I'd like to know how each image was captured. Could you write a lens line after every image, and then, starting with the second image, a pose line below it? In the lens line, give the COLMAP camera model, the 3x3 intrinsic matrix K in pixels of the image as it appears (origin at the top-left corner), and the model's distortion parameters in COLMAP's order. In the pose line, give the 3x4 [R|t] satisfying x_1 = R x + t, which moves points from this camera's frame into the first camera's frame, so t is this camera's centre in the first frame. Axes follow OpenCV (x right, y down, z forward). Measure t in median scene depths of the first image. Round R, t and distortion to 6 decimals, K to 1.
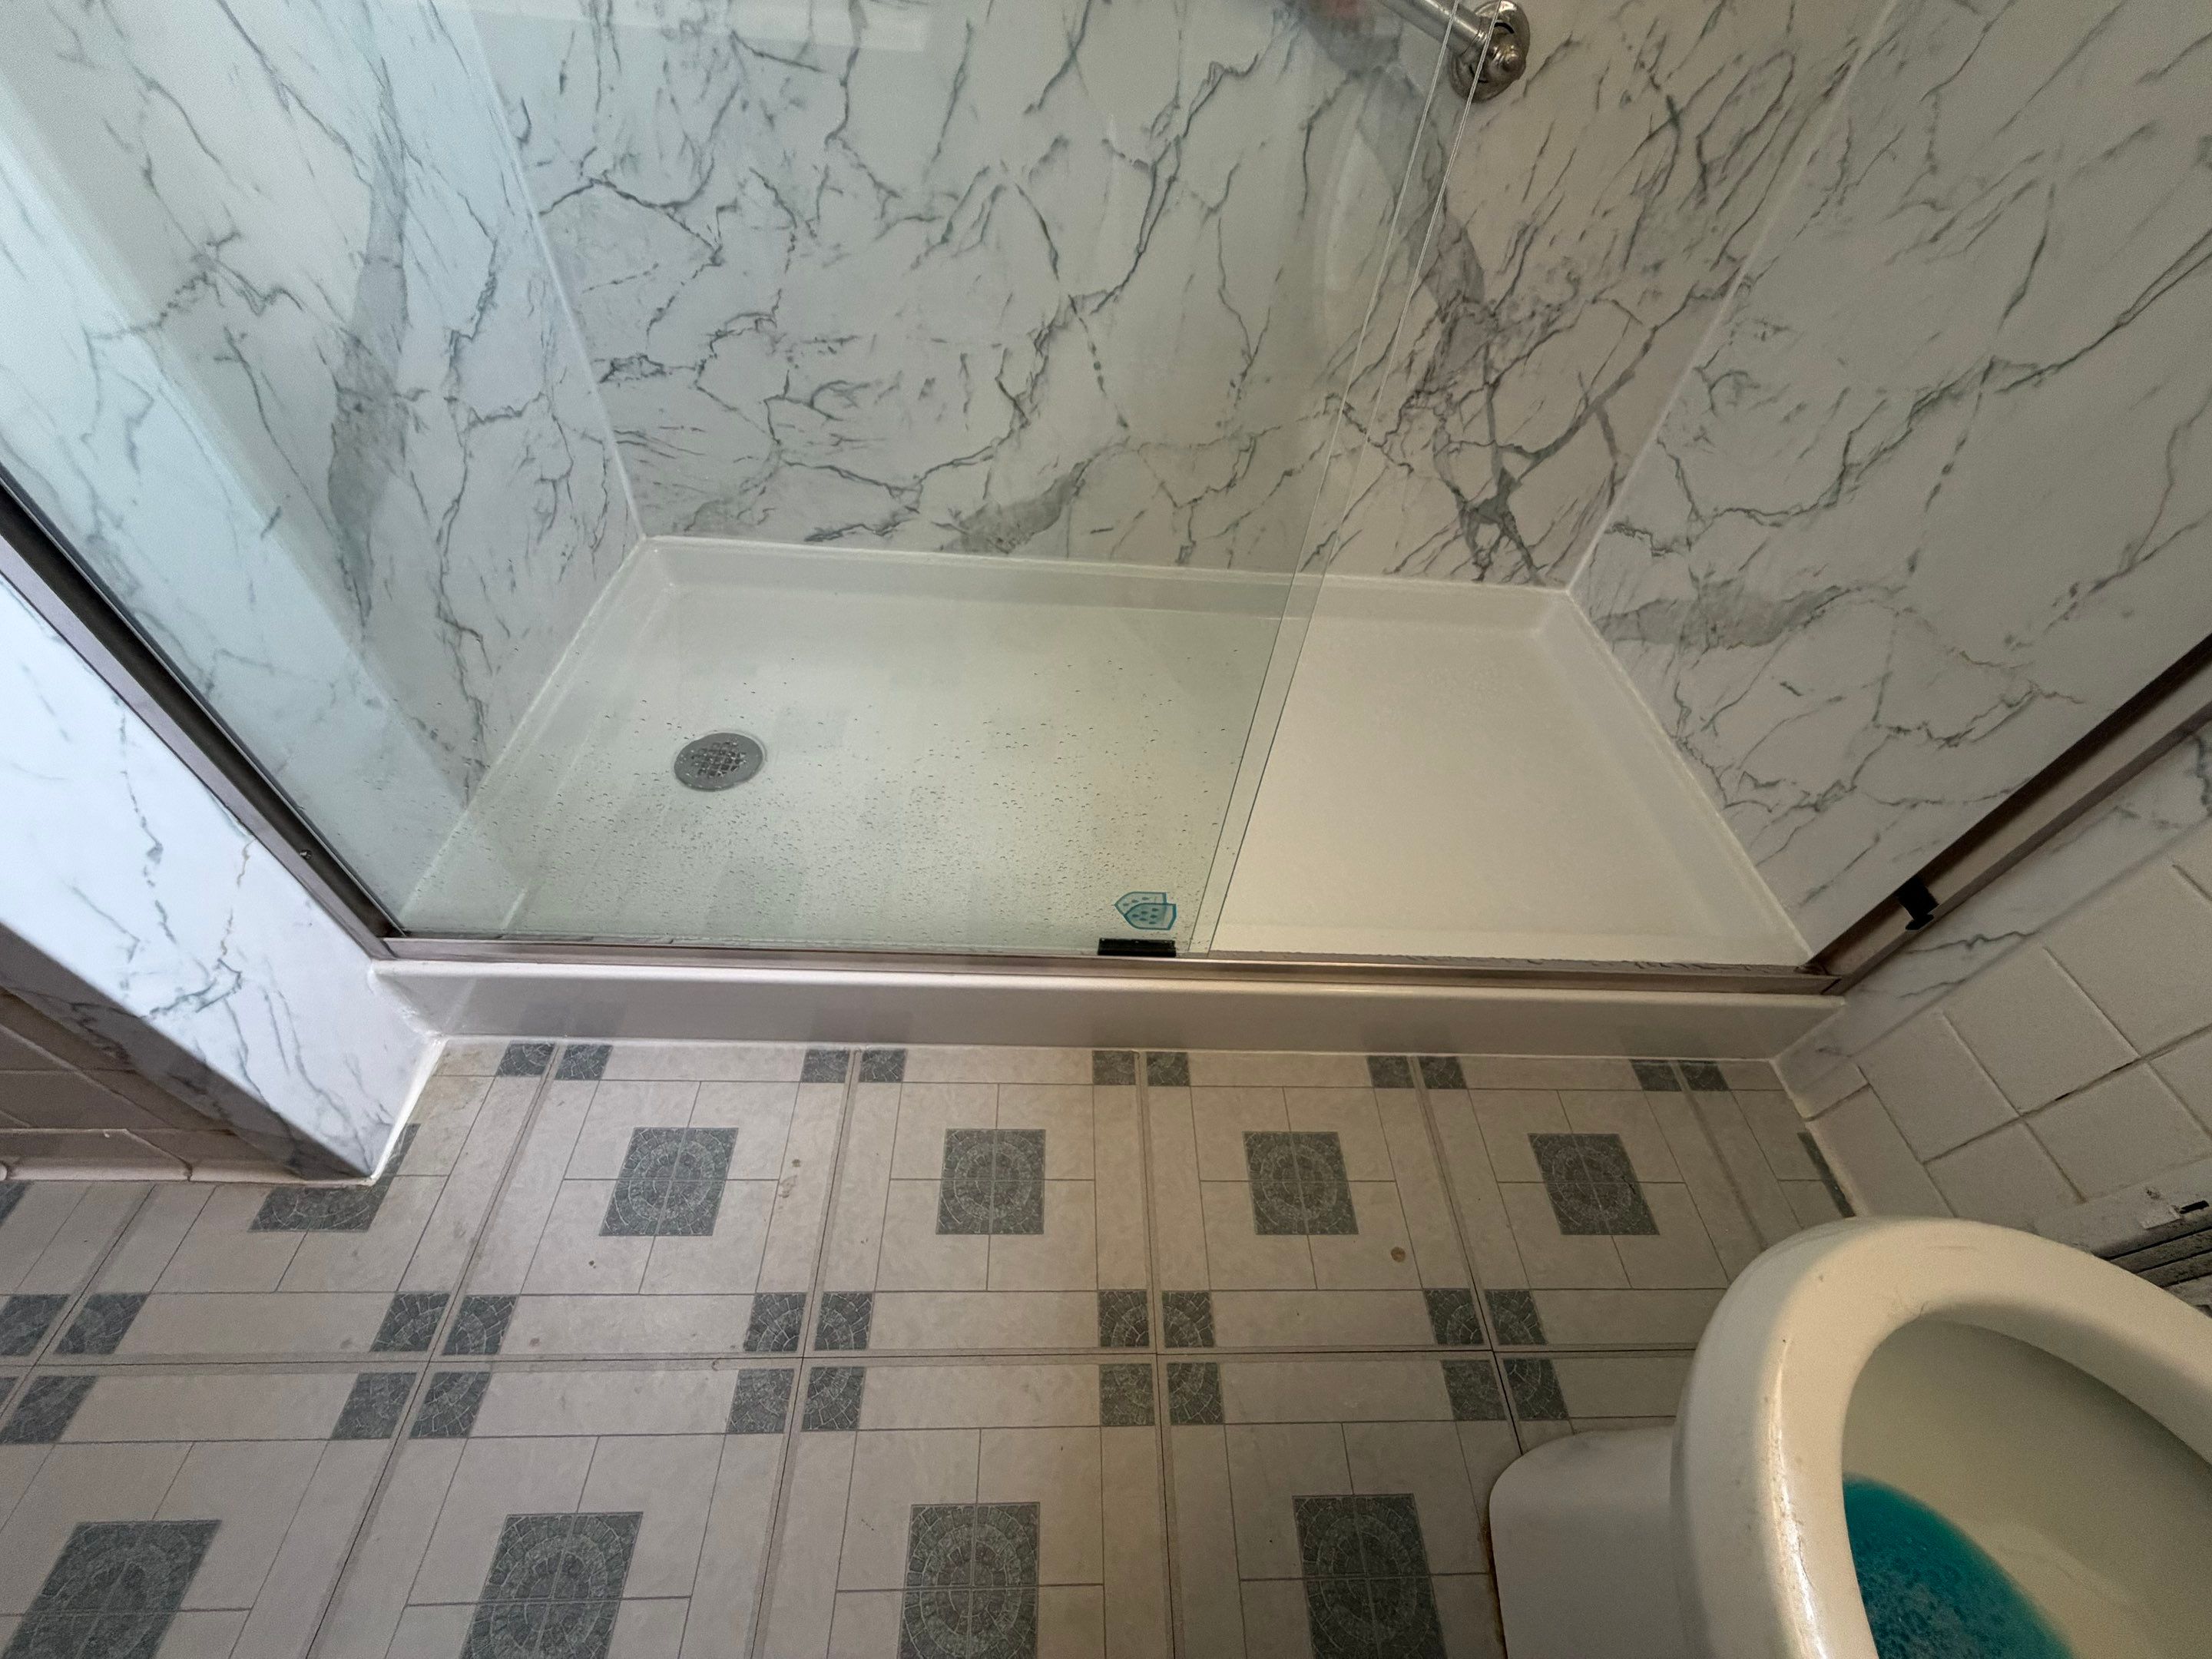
lens RADIAL K [[881.4, 0, 1097.7], [0, 881.4, 836.5], [0, 0, 1]] dist [-0.000034, -0.000038]
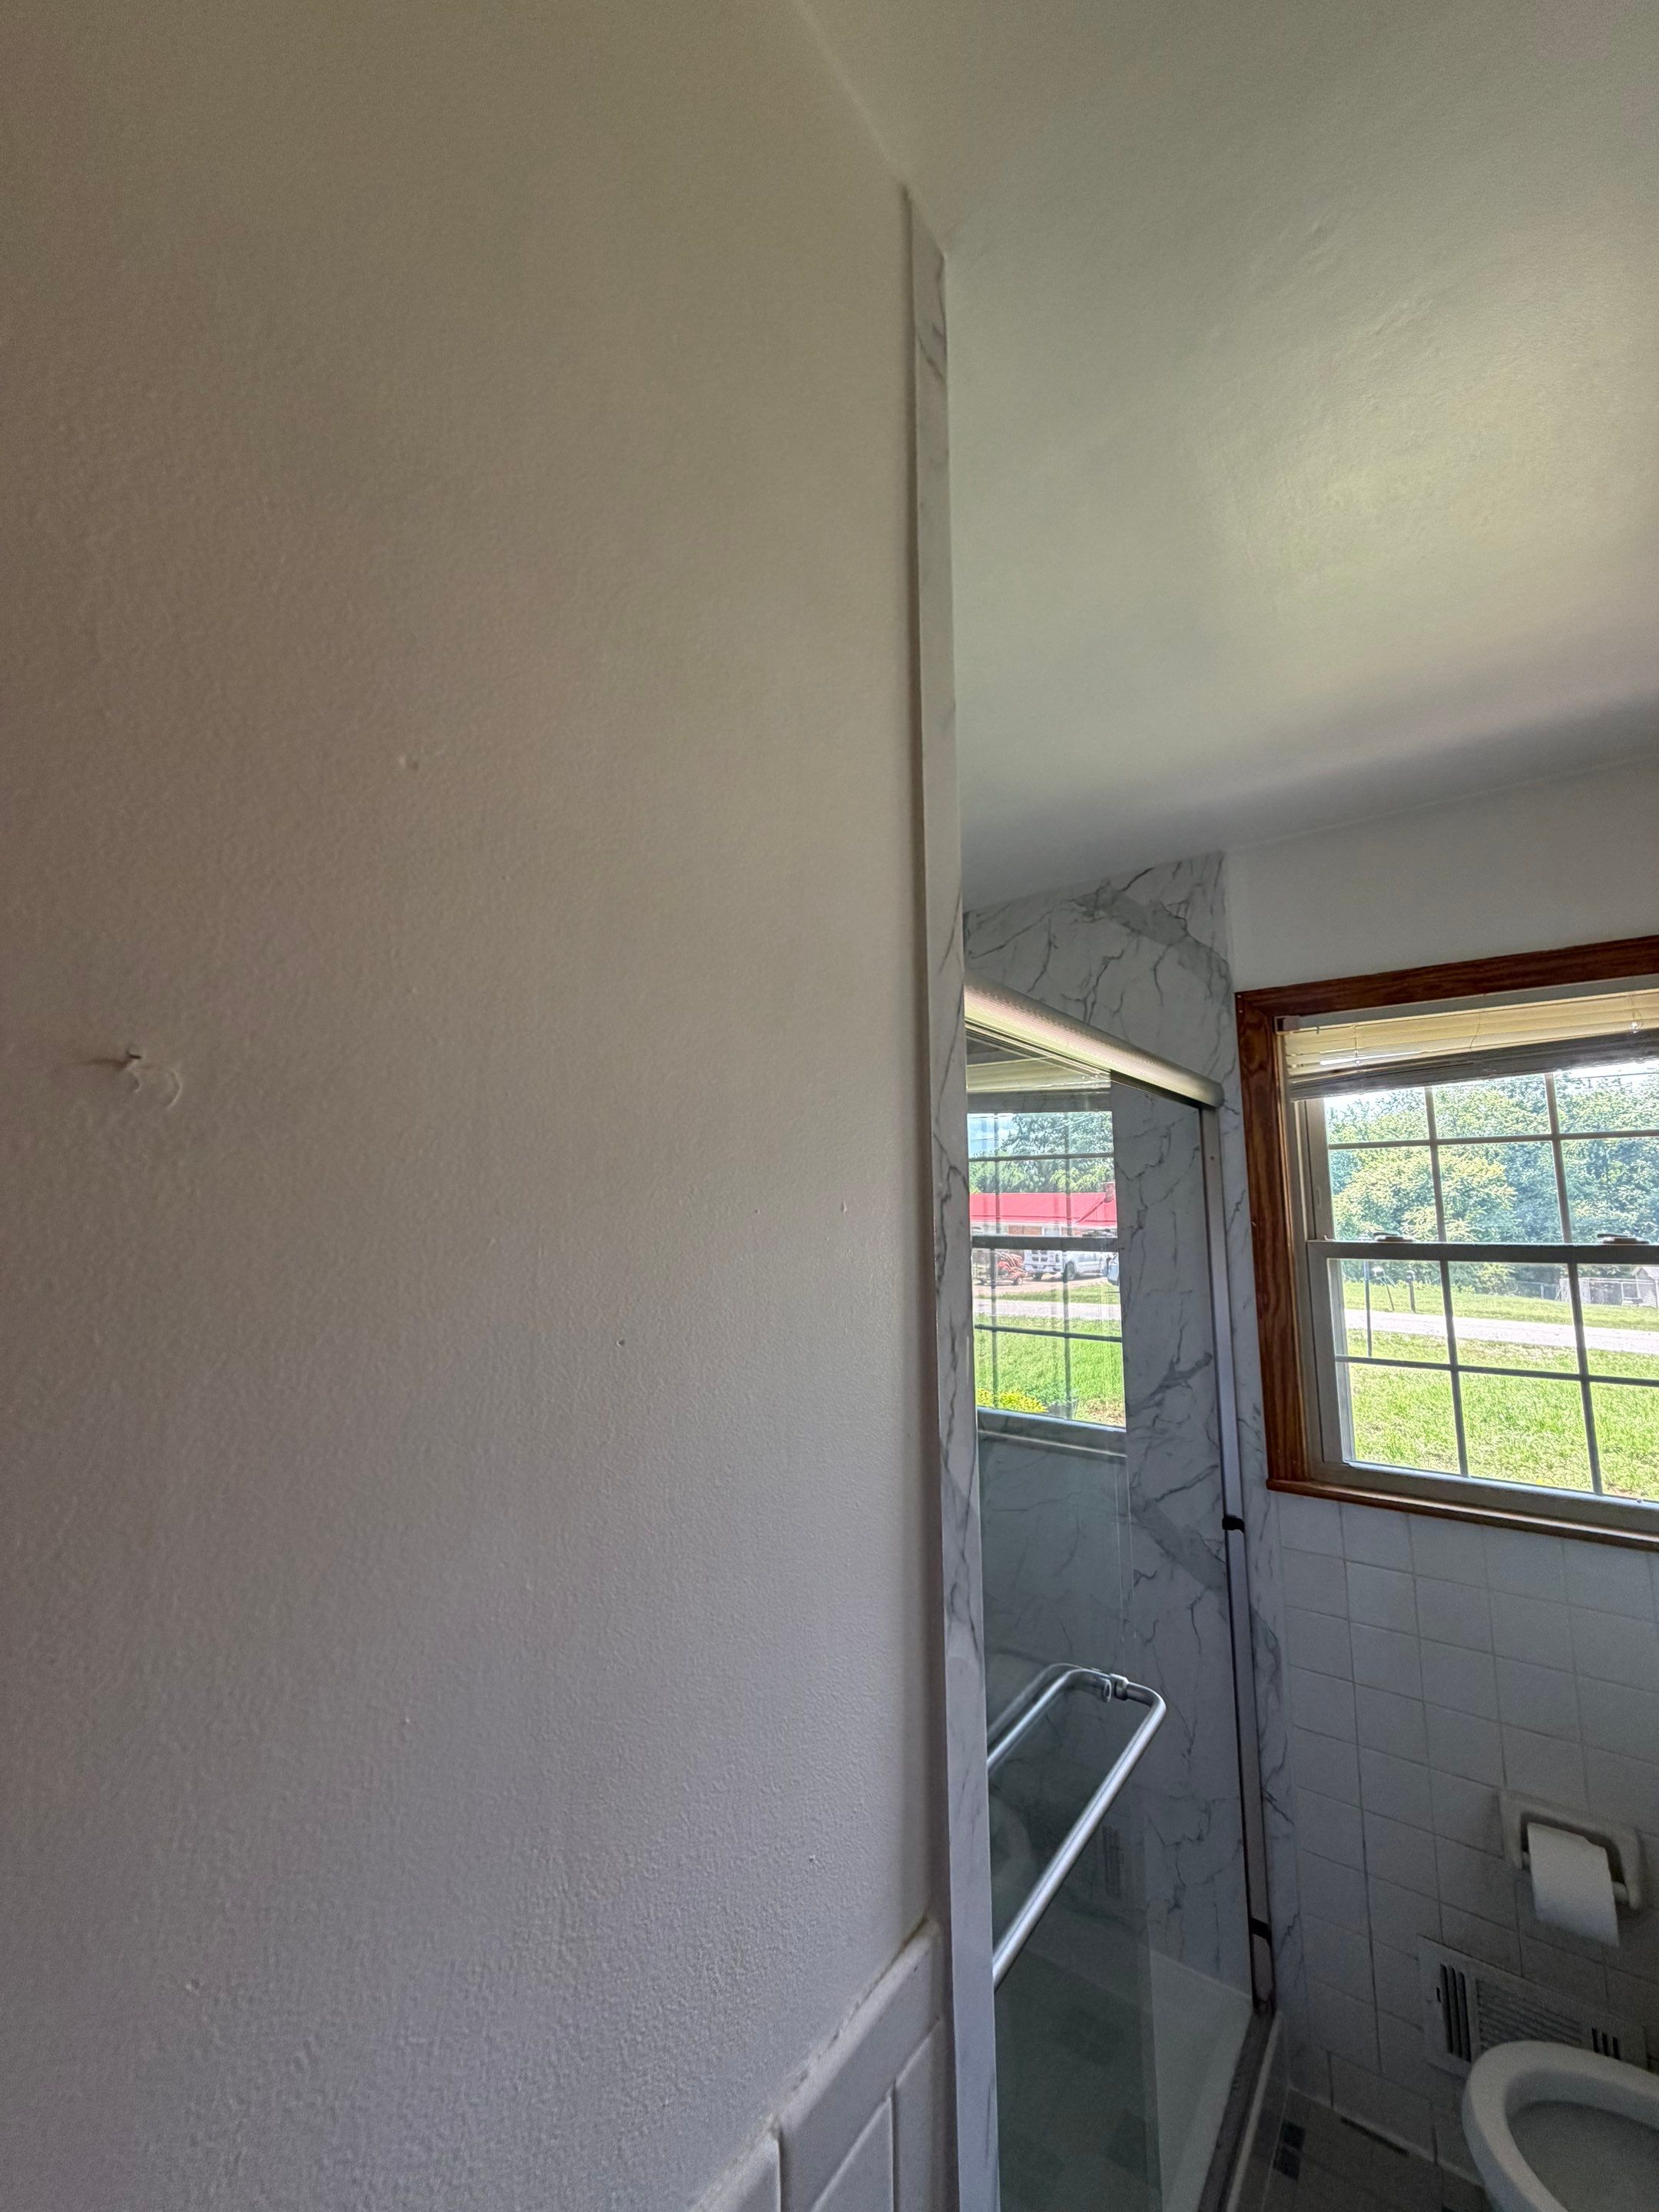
lens RADIAL K [[881.4, 0, 828.2], [0, 881.4, 1095.1], [0, 0, 1]] dist [-0.000034, -0.000038]
pose [[0.602376, 0.021064, 0.797935, -1.113647], [0.632393, 0.597376, -0.493175, -0.588197], [-0.487056, 0.801684, 0.346524, -0.638078]]
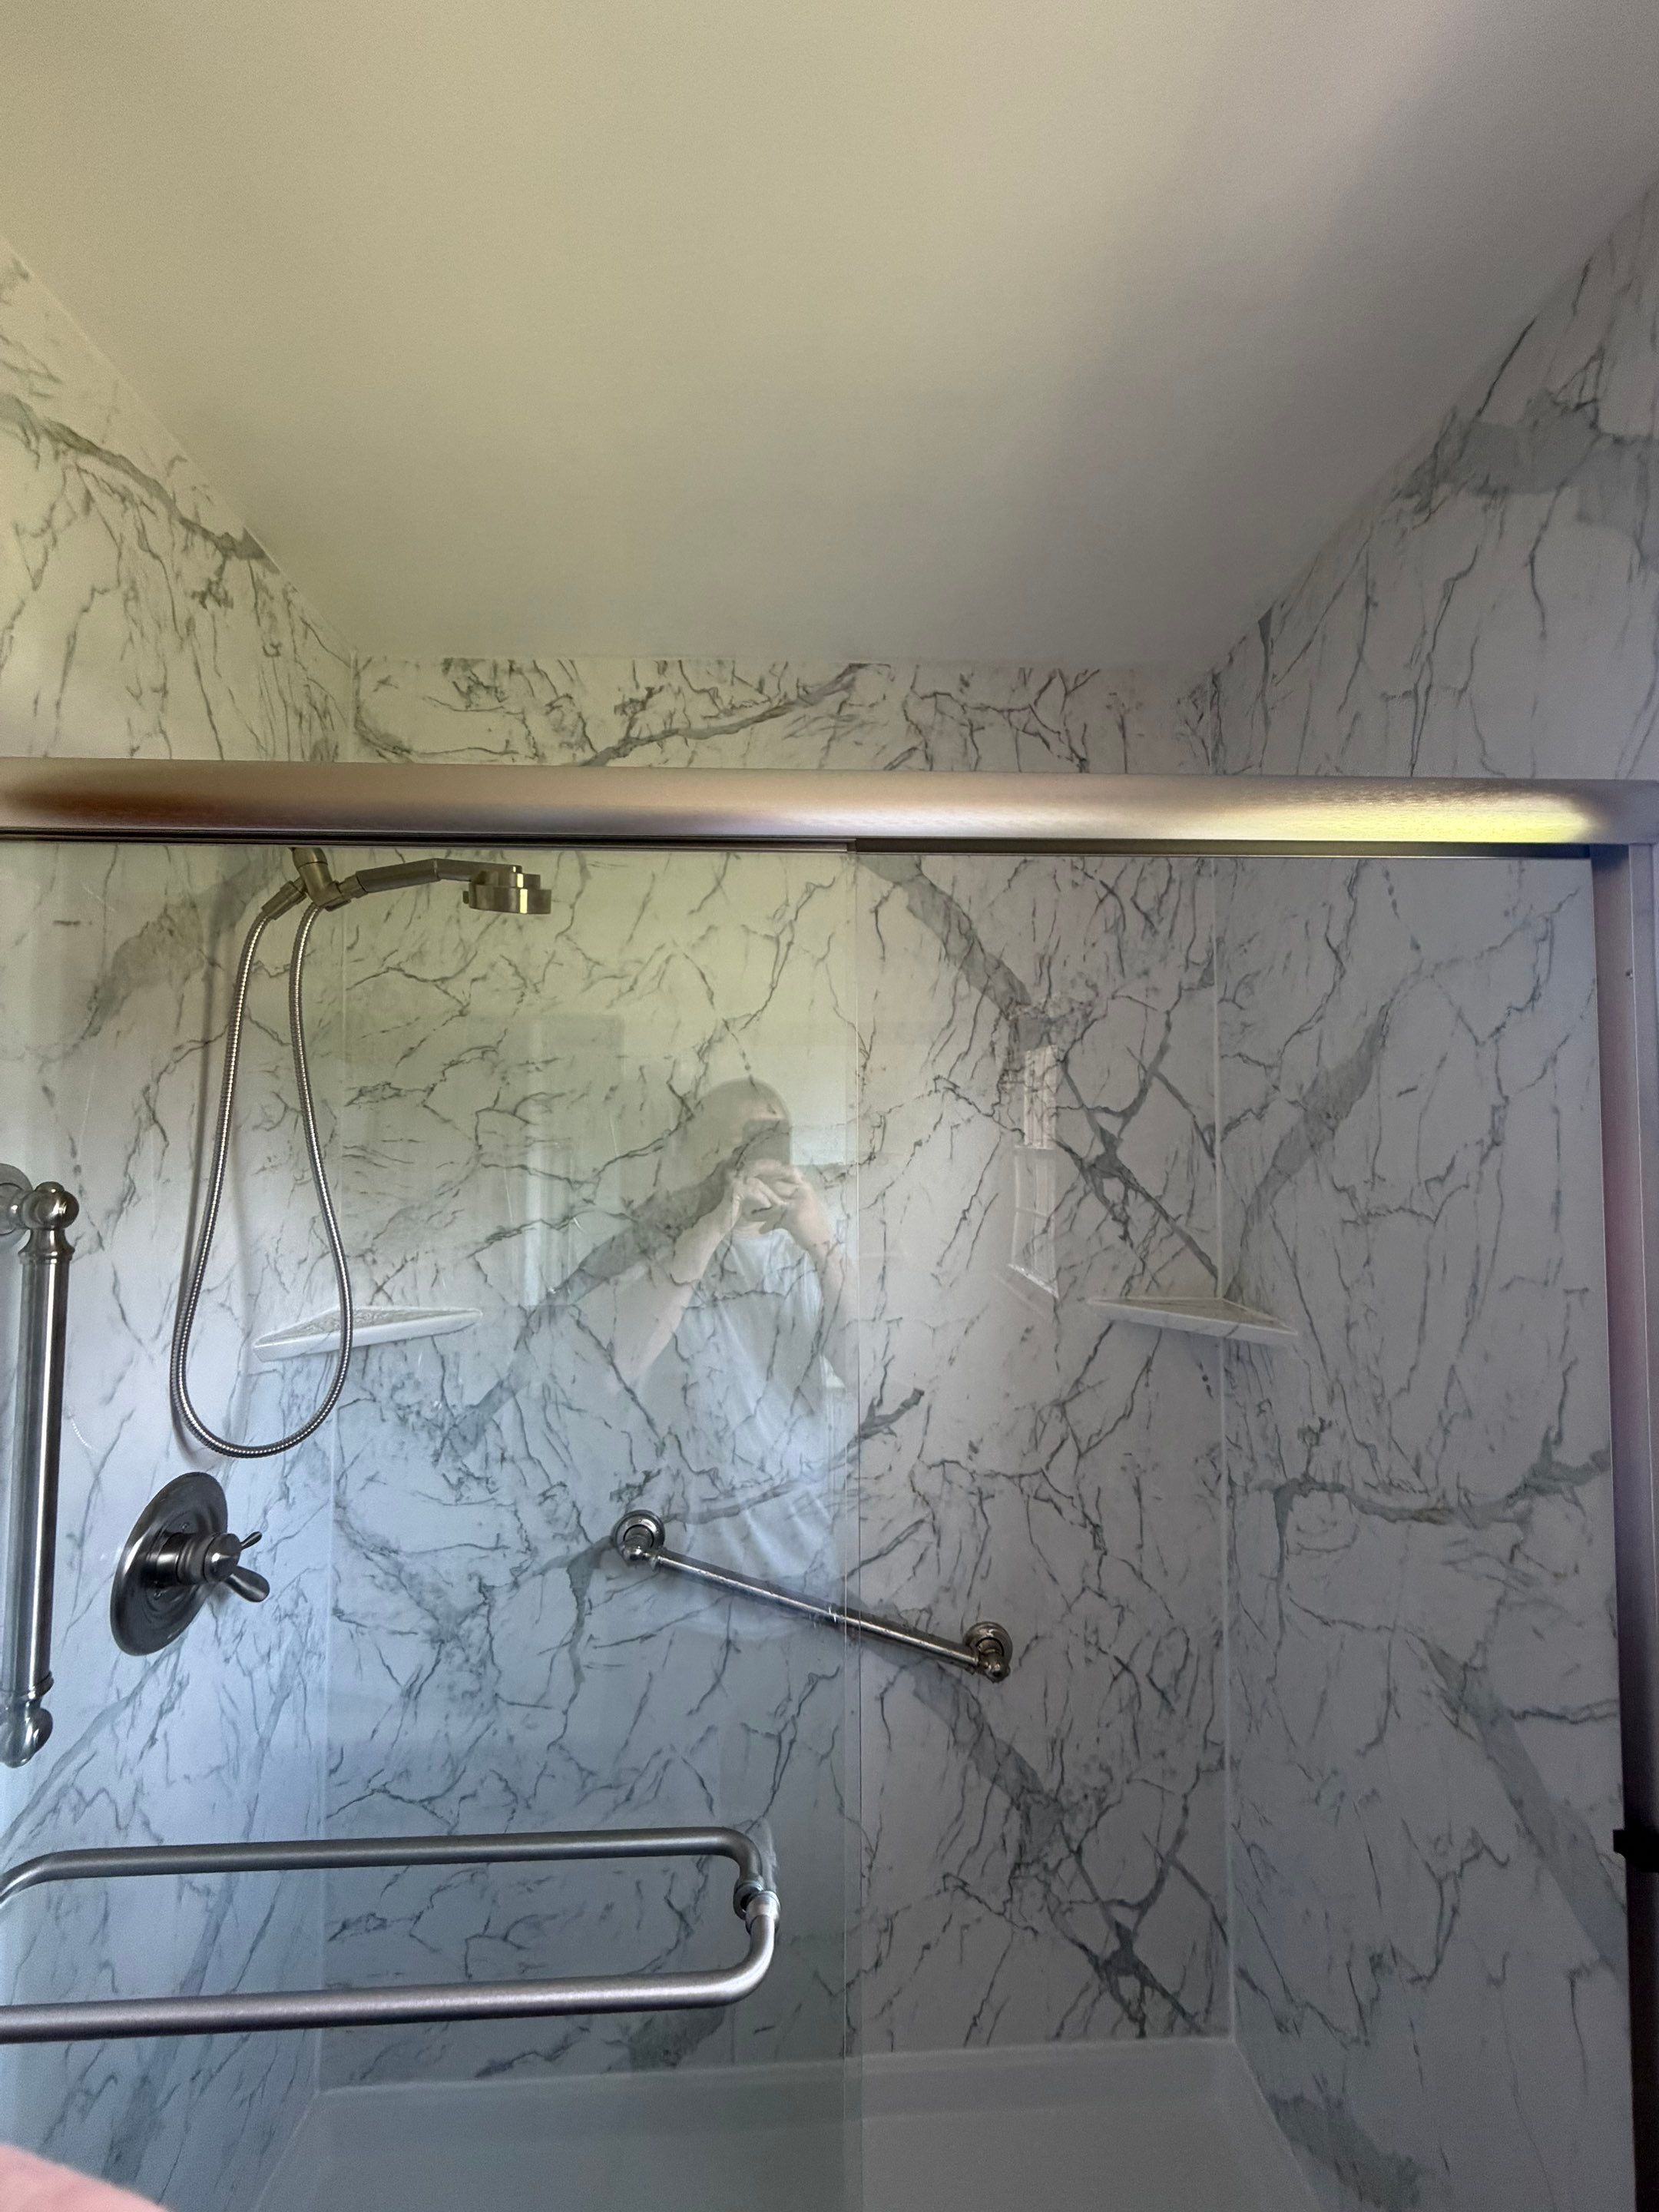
lens RADIAL K [[881.4, 0, 825.8], [0, 881.4, 1097.1], [0, 0, 1]] dist [-0.000034, -0.000038]
pose [[0.996207, -0.079408, 0.035576, 0.174969], [0.077802, 0.629818, -0.772836, -0.311657], [0.038962, 0.772673, 0.633608, -0.705880]]
